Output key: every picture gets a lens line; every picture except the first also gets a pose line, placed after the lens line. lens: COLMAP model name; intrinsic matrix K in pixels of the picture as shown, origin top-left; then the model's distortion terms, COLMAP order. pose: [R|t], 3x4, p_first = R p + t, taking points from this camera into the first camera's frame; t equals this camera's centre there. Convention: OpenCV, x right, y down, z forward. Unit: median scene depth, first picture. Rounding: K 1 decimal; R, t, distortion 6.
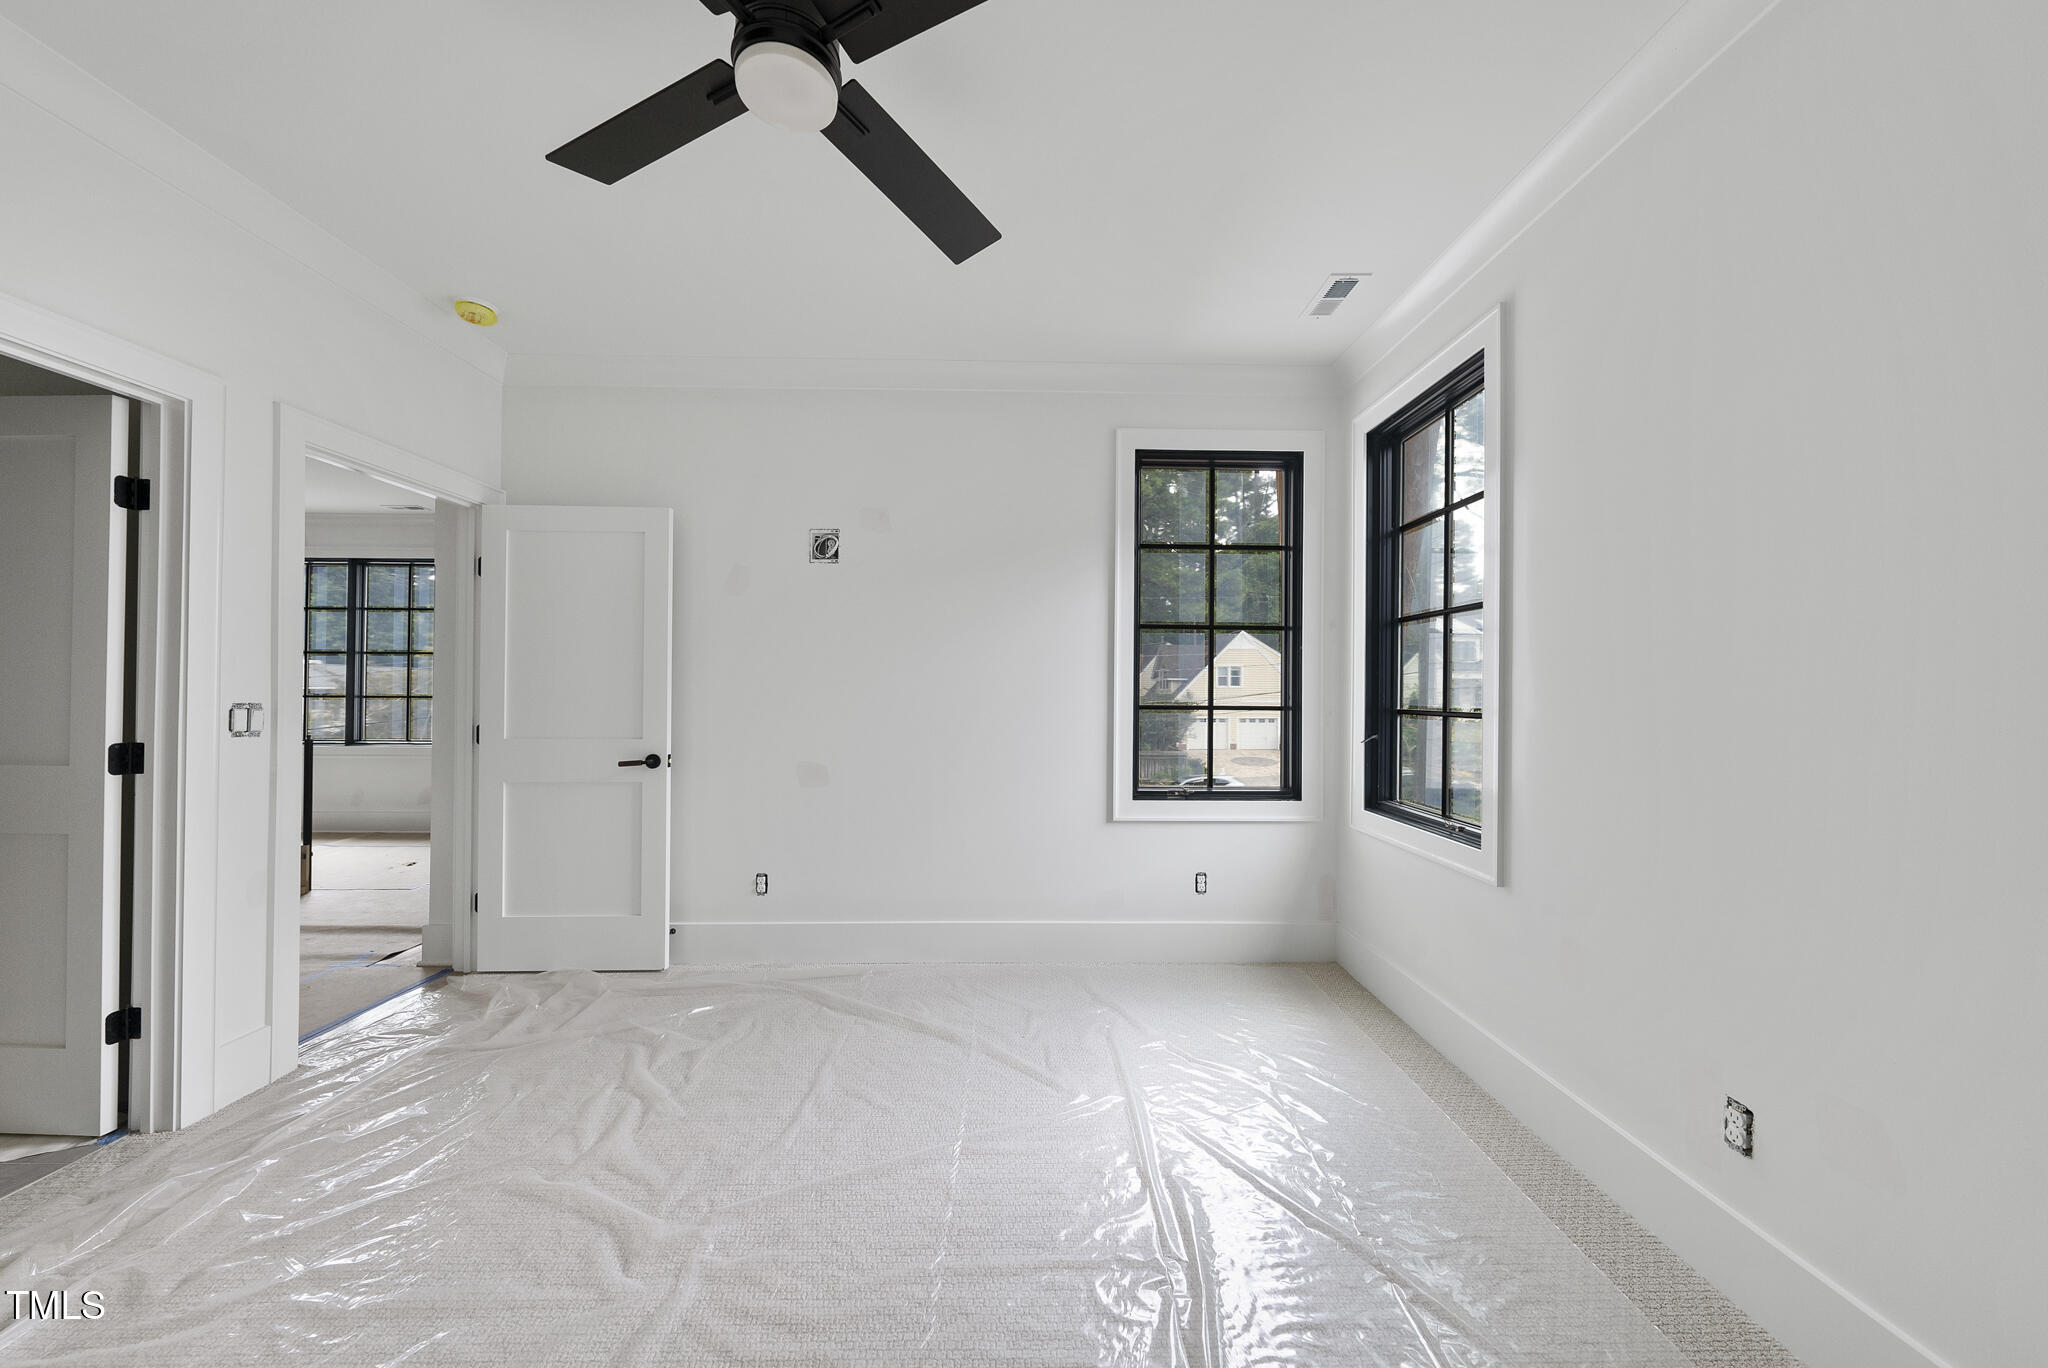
lens RADIAL K [[710.0, 0, 1090.4], [0, 710.0, 683.5], [0, 0, 1]] dist [-0.000819, 0.000450]
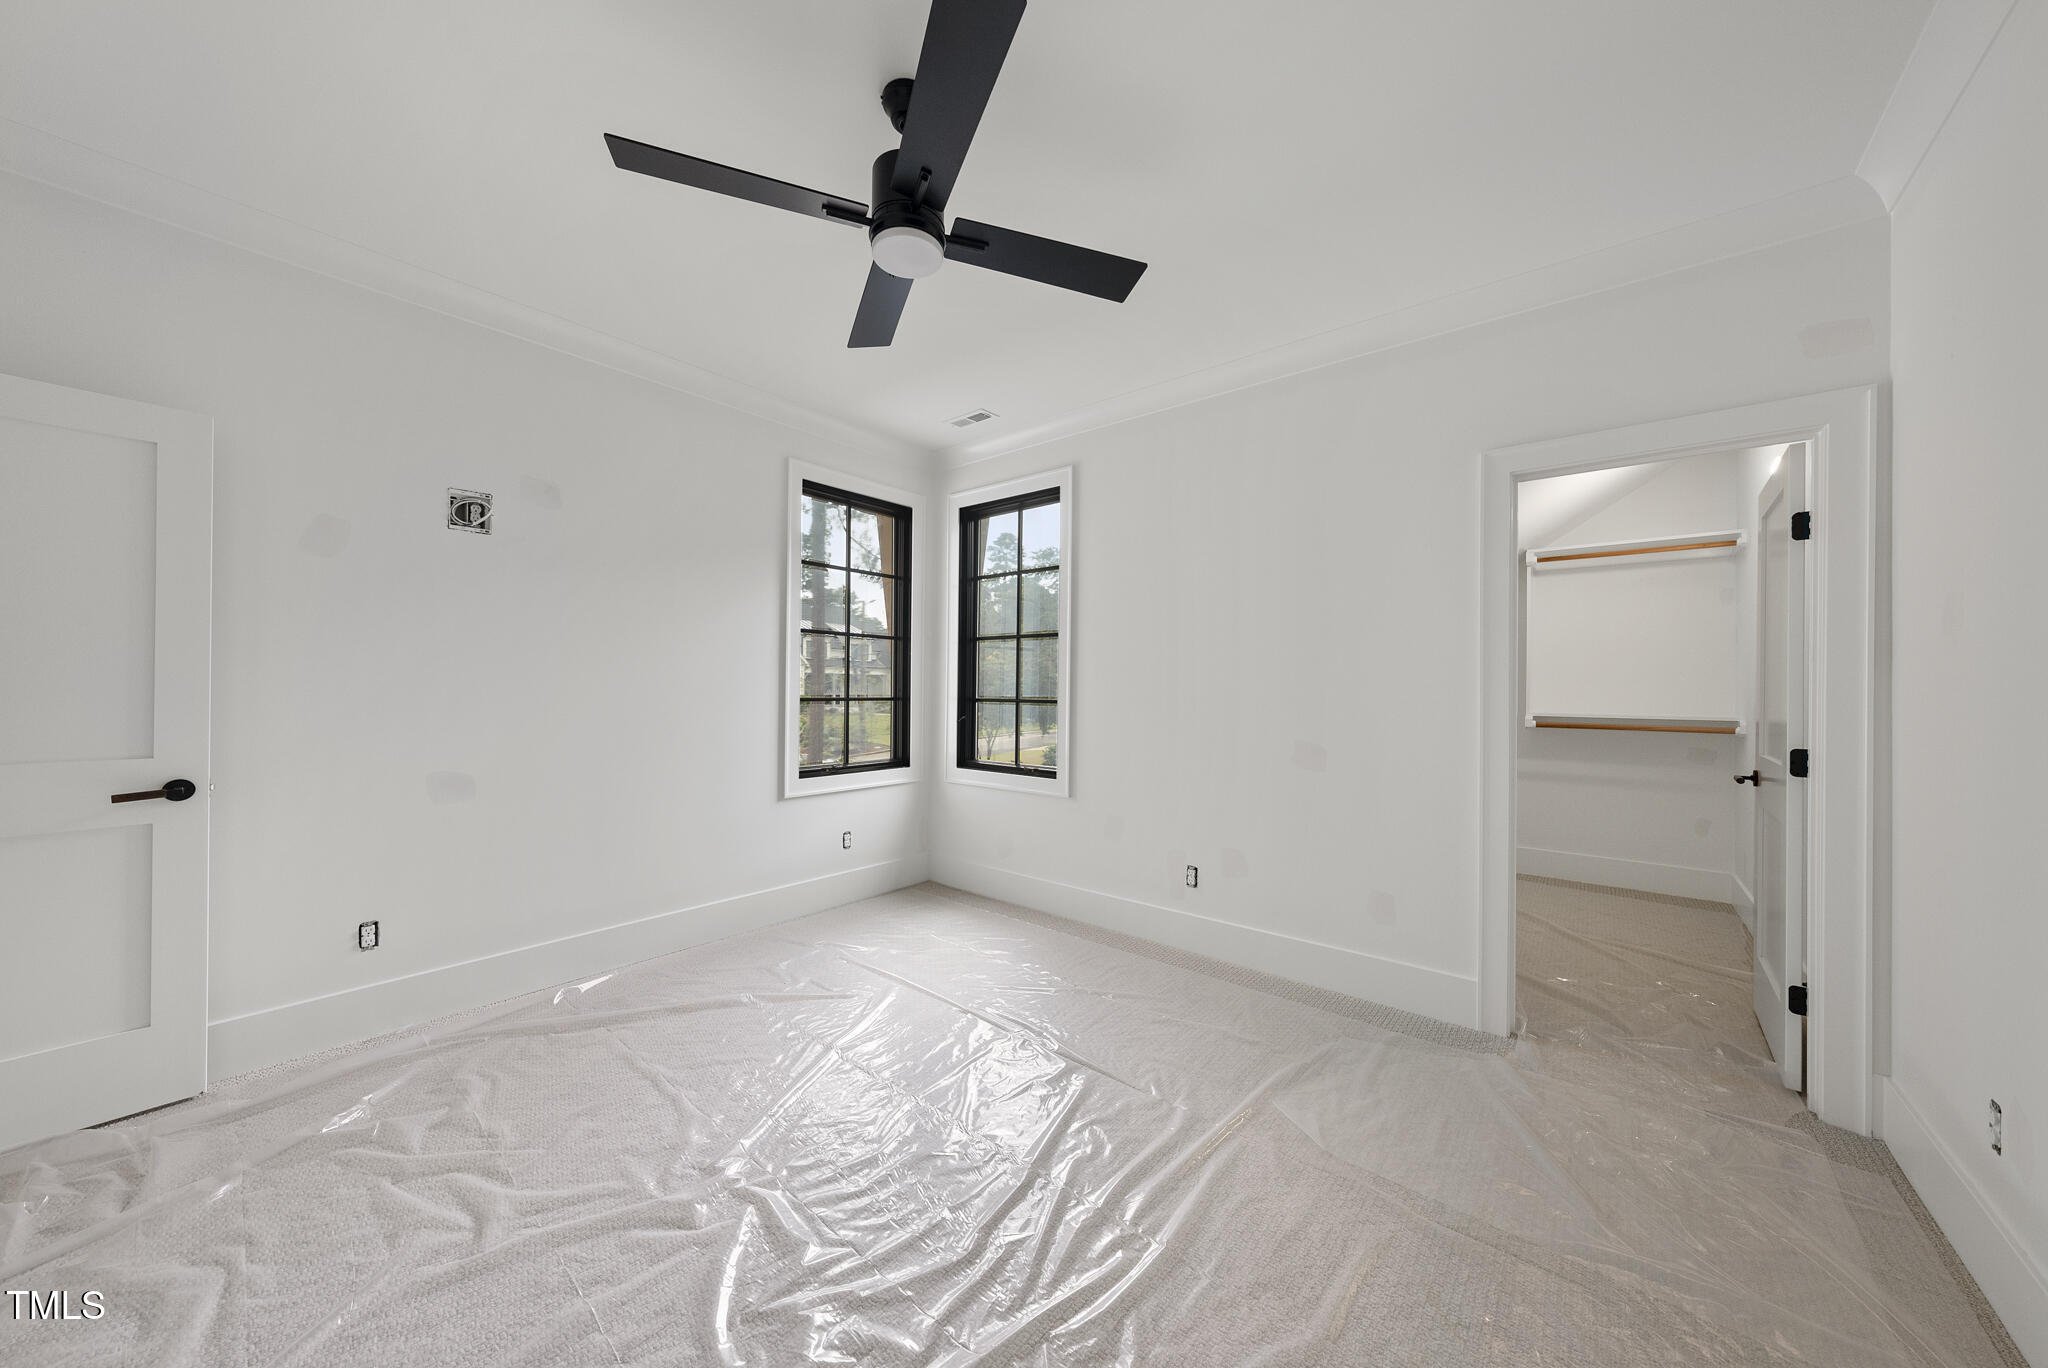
lens RADIAL K [[710.0, 0, 1016.6], [0, 710.0, 681.6], [0, 0, 1]] dist [-0.000819, 0.000450]
pose [[0.653052, 0.005092, 0.757296, -0.608560], [-0.013889, 0.999890, 0.005254, -0.007609], [-0.757186, -0.013949, 0.653050, -0.035328]]
